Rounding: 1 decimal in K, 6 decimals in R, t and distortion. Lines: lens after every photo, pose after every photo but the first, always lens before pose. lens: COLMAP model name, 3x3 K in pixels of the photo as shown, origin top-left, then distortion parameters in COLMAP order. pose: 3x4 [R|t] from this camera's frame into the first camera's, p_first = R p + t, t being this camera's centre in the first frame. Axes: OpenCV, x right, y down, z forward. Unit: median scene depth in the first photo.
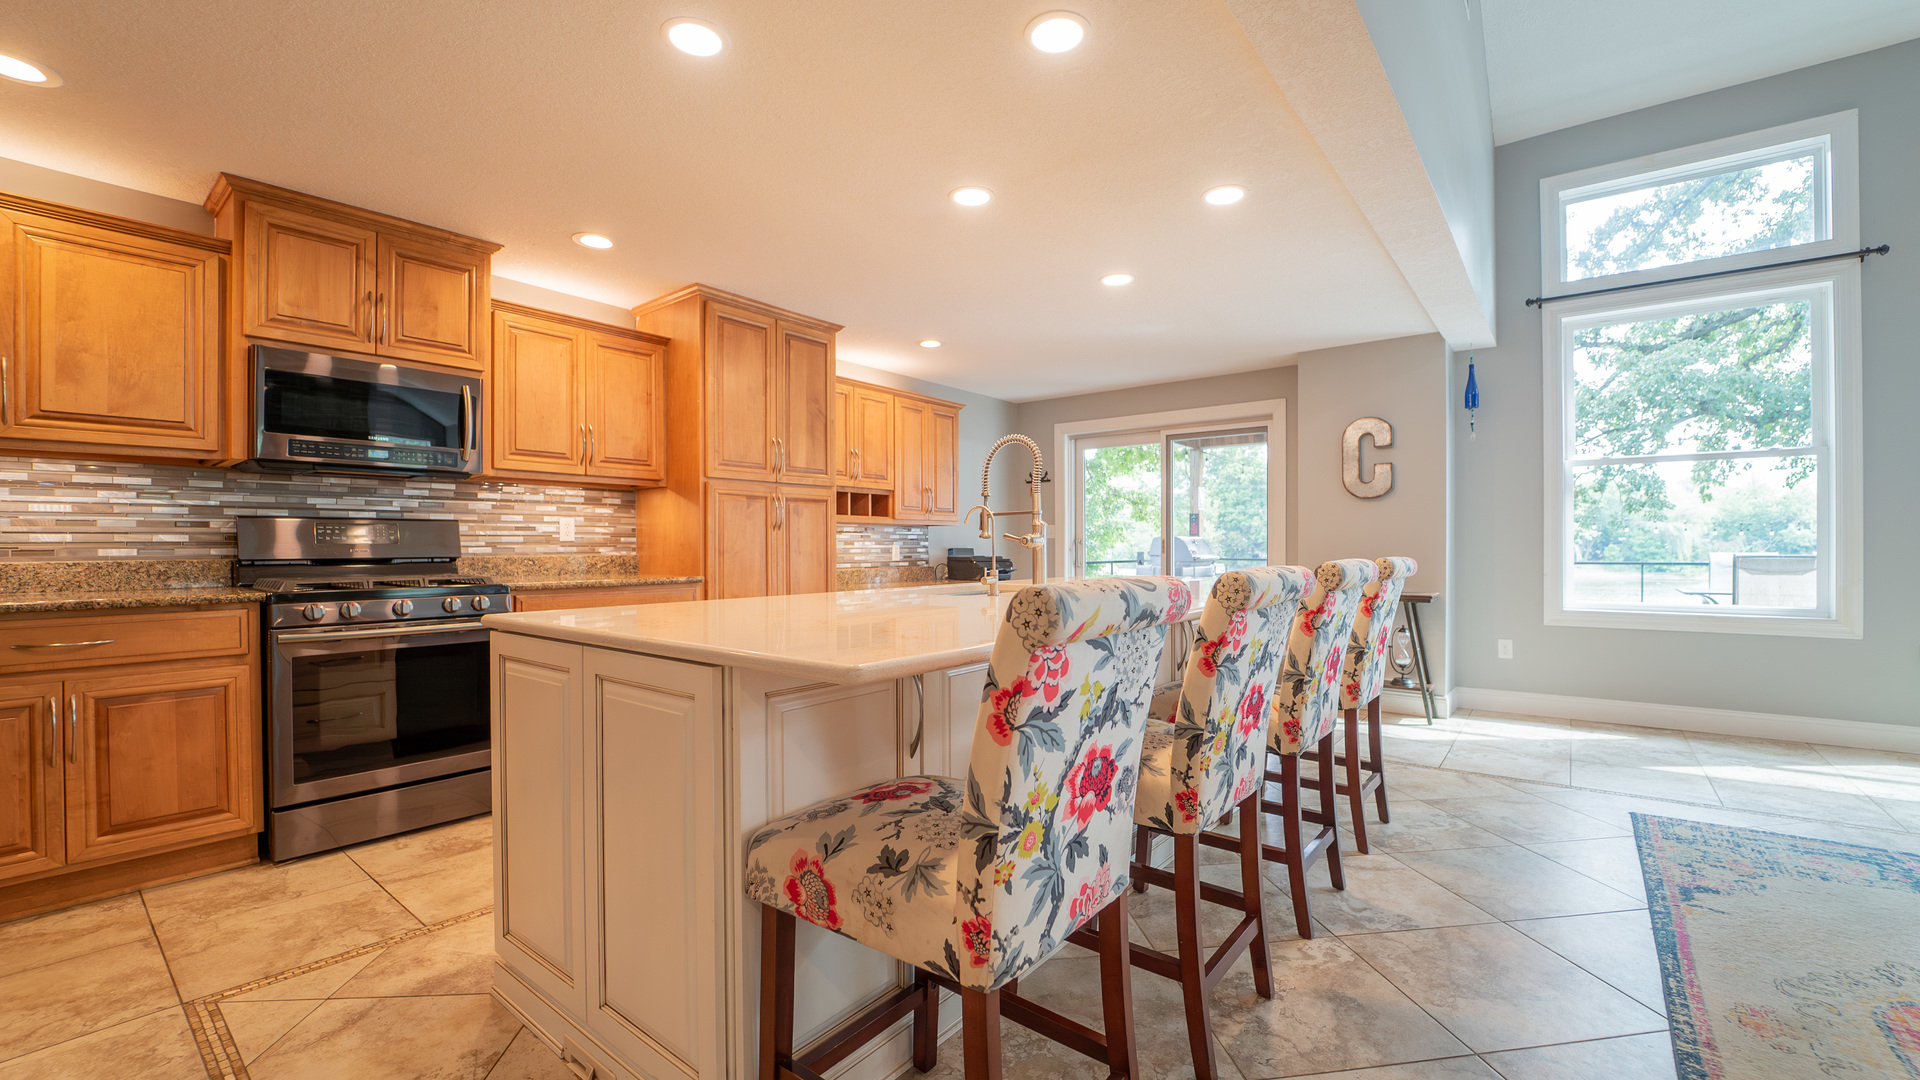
lens RADIAL K [[784.2, 0, 968.9], [0, 784.2, 545.2], [0, 0, 1]] dist [-0.020818, 0.001011]
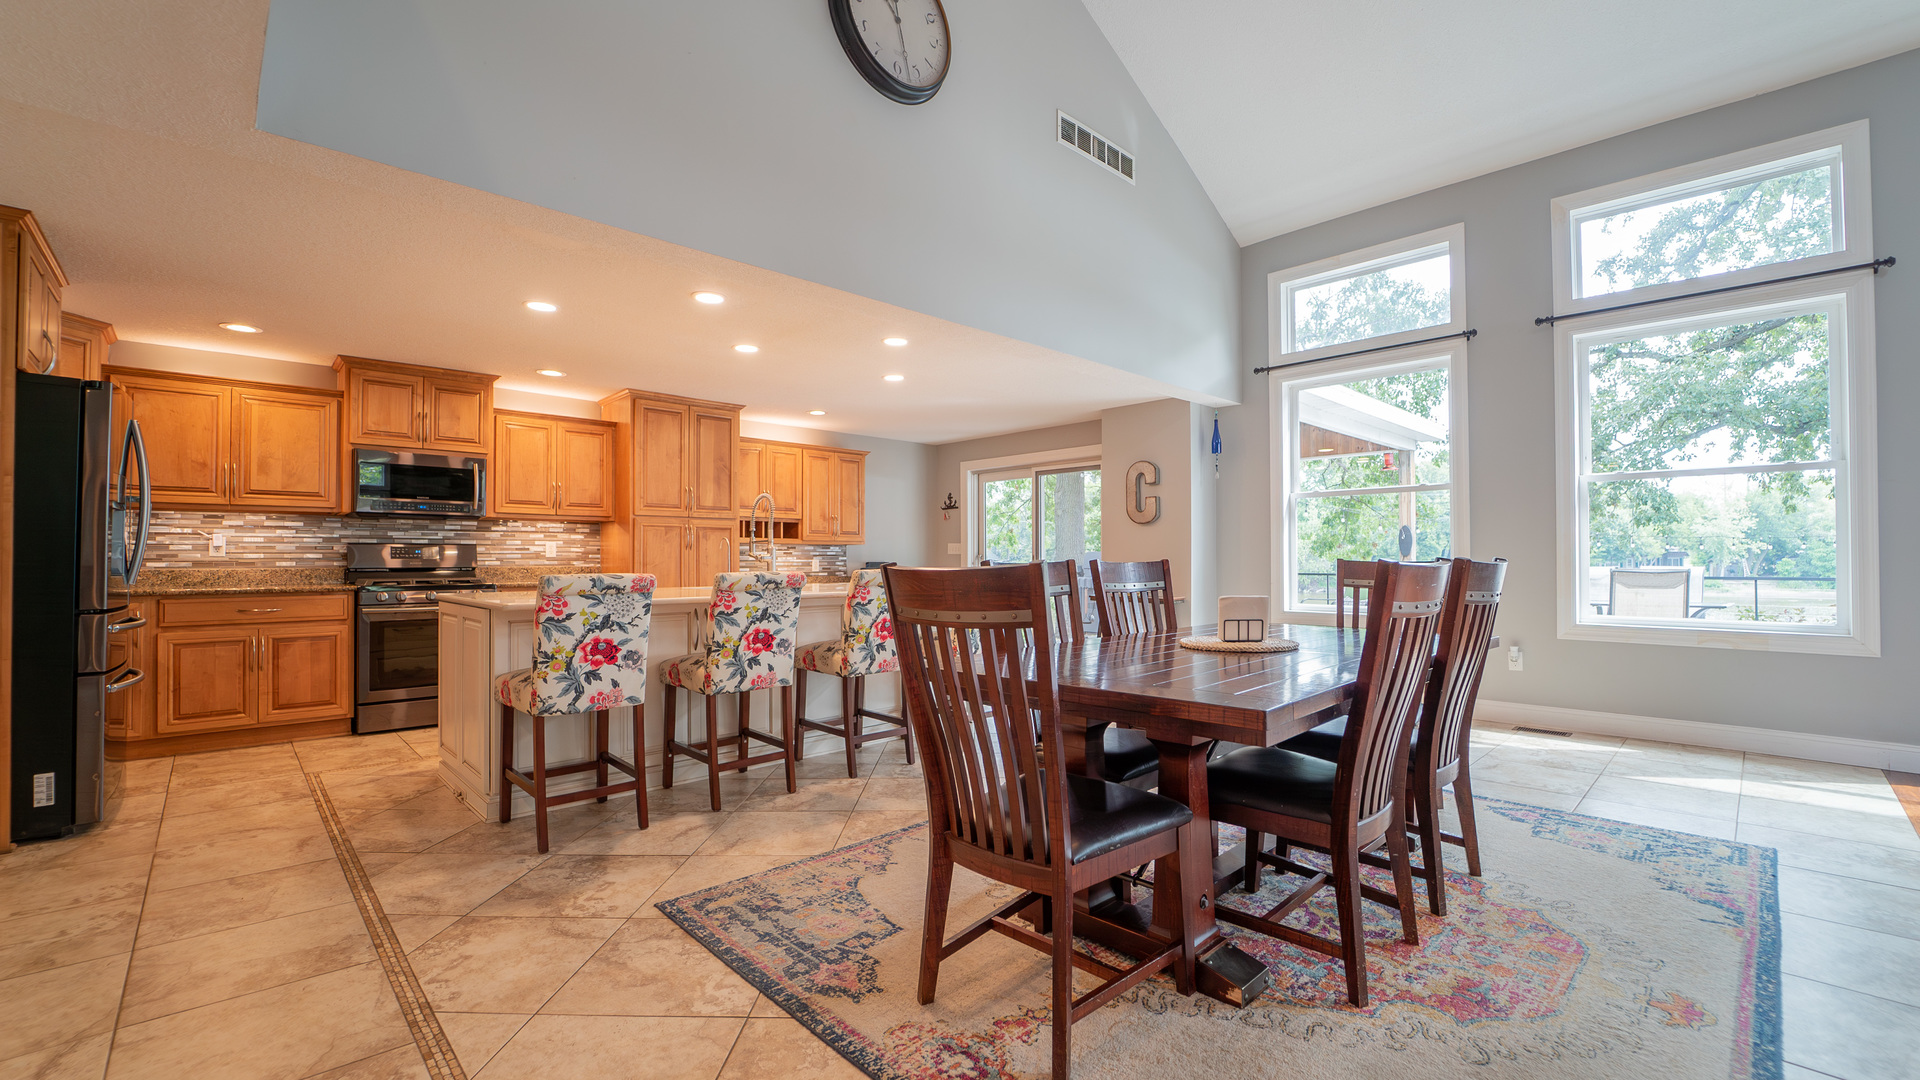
lens RADIAL K [[784.2, 0, 967.8], [0, 784.2, 547.4], [0, 0, 1]] dist [-0.020818, 0.001011]
pose [[0.991361, -0.002382, -0.131139, 0.567062], [0.000387, 0.999884, -0.015235, -0.000733], [0.131160, 0.015052, 0.991247, -0.468658]]
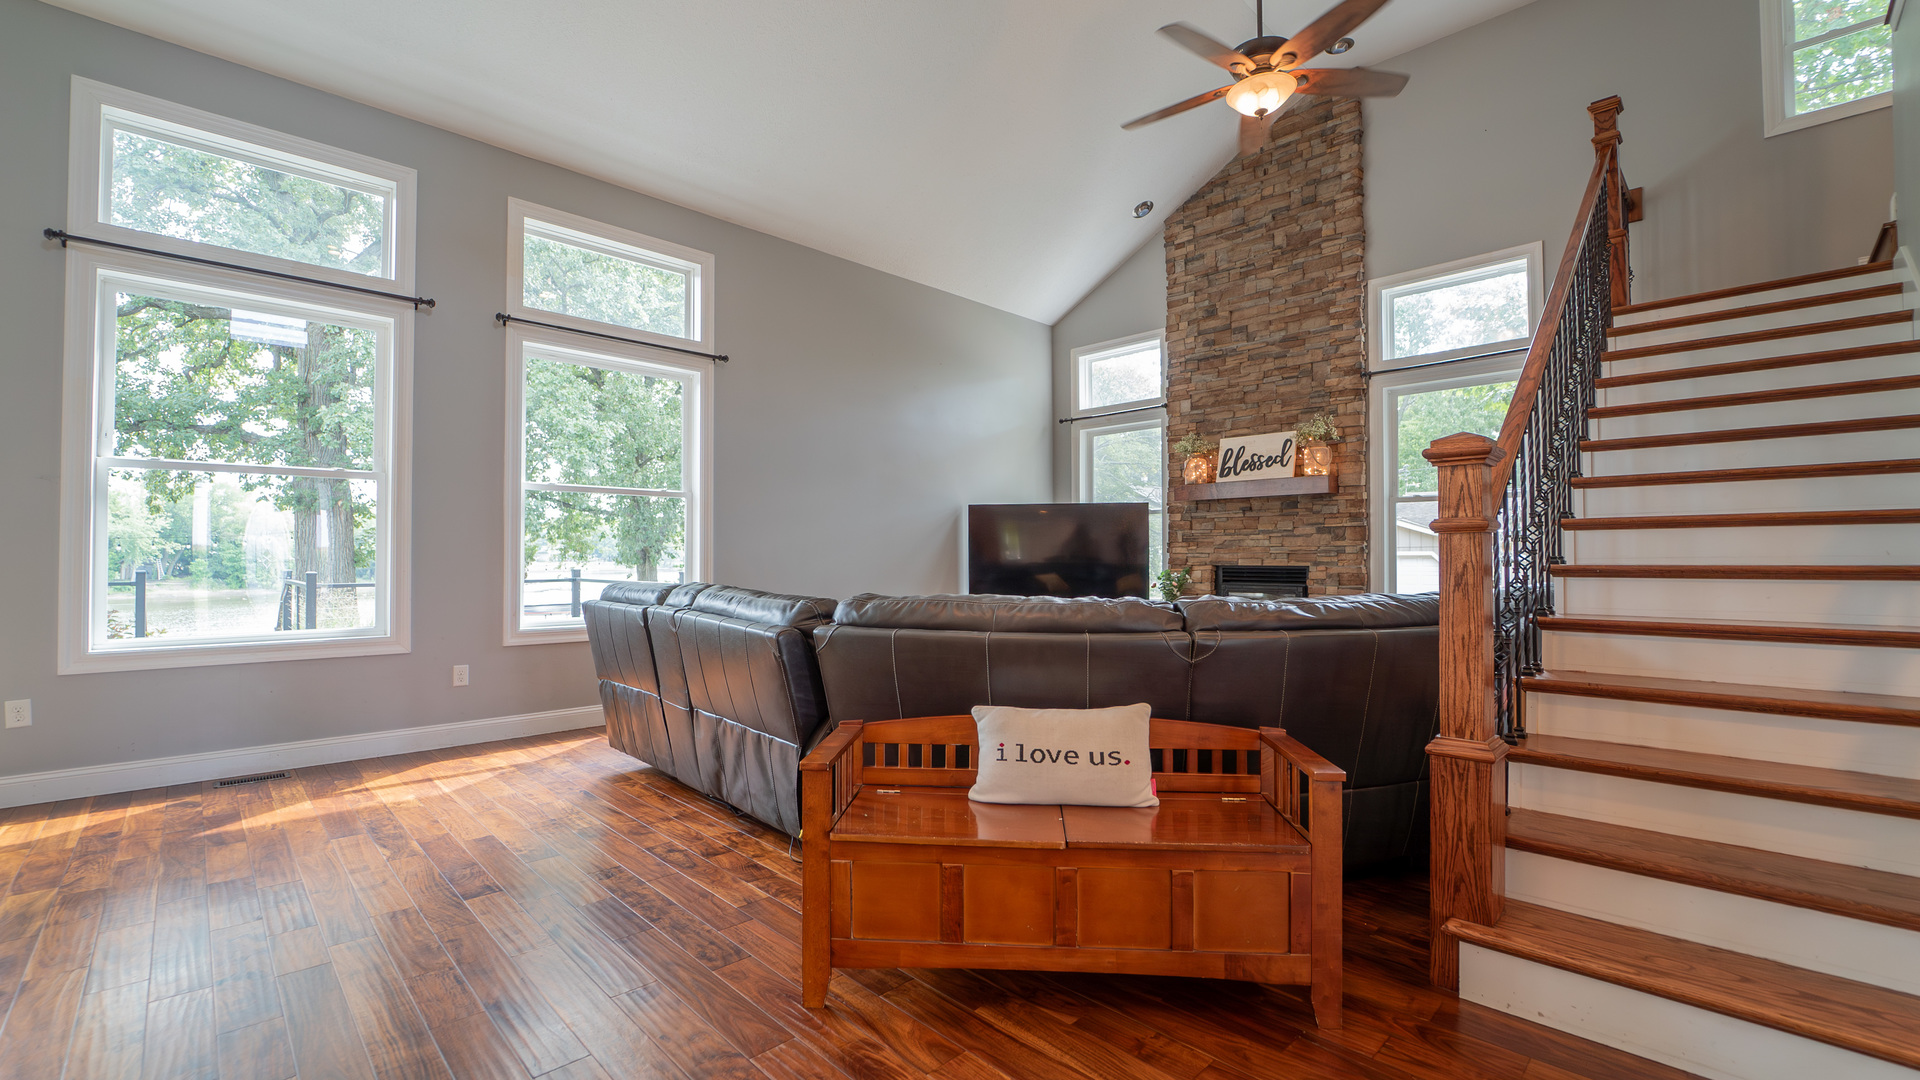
lens RADIAL K [[784.2, 0, 965.7], [0, 784.2, 547.3], [0, 0, 1]] dist [-0.020818, 0.001011]
pose [[0.129159, 0.014114, 0.991523, 1.001952], [0.000680, 0.999897, -0.014322, -0.008746], [-0.991624, 0.002524, 0.129137, -0.580137]]
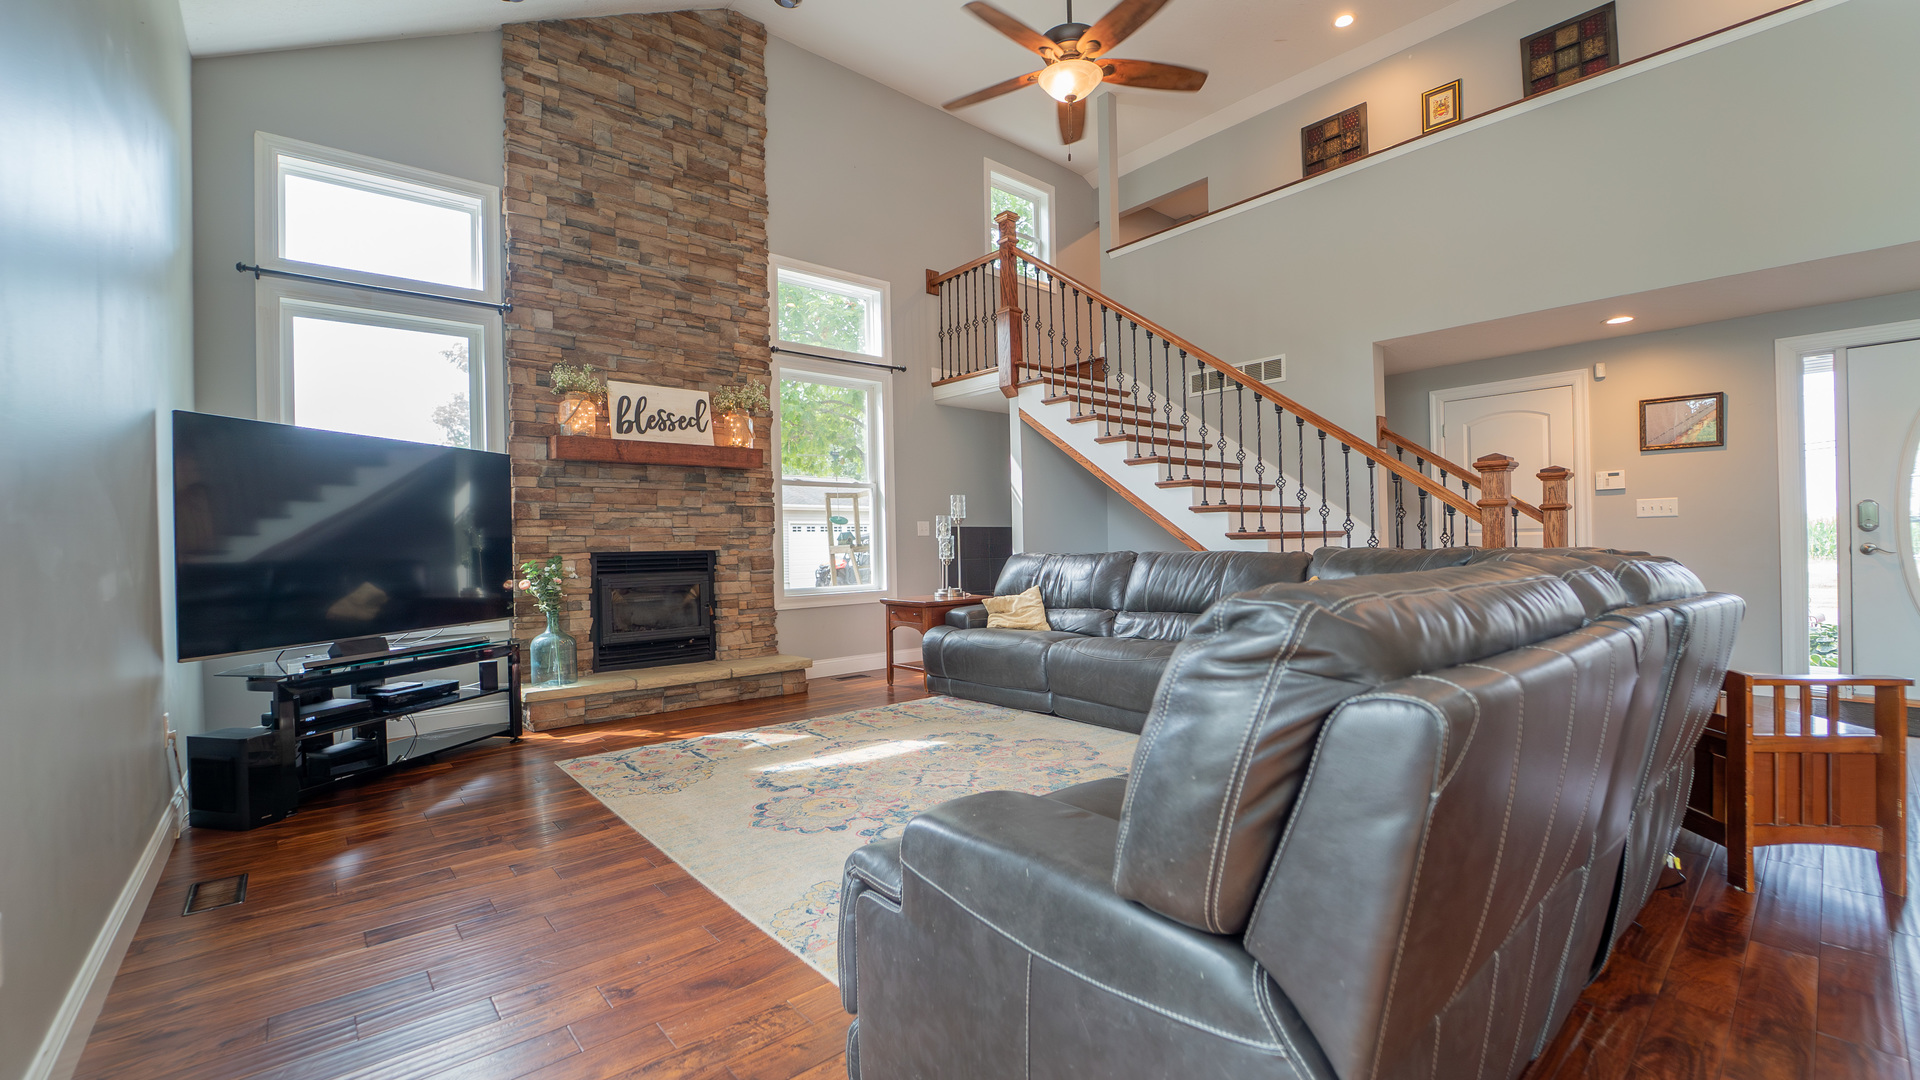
lens RADIAL K [[784.2, 0, 967.0], [0, 784.2, 541.2], [0, 0, 1]] dist [-0.020818, 0.001011]
pose [[-0.981613, 0.021096, 0.189713, 2.131945], [0.021080, 0.999776, -0.002106, 0.005313], [-0.189715, 0.001931, -0.981837, 0.341800]]
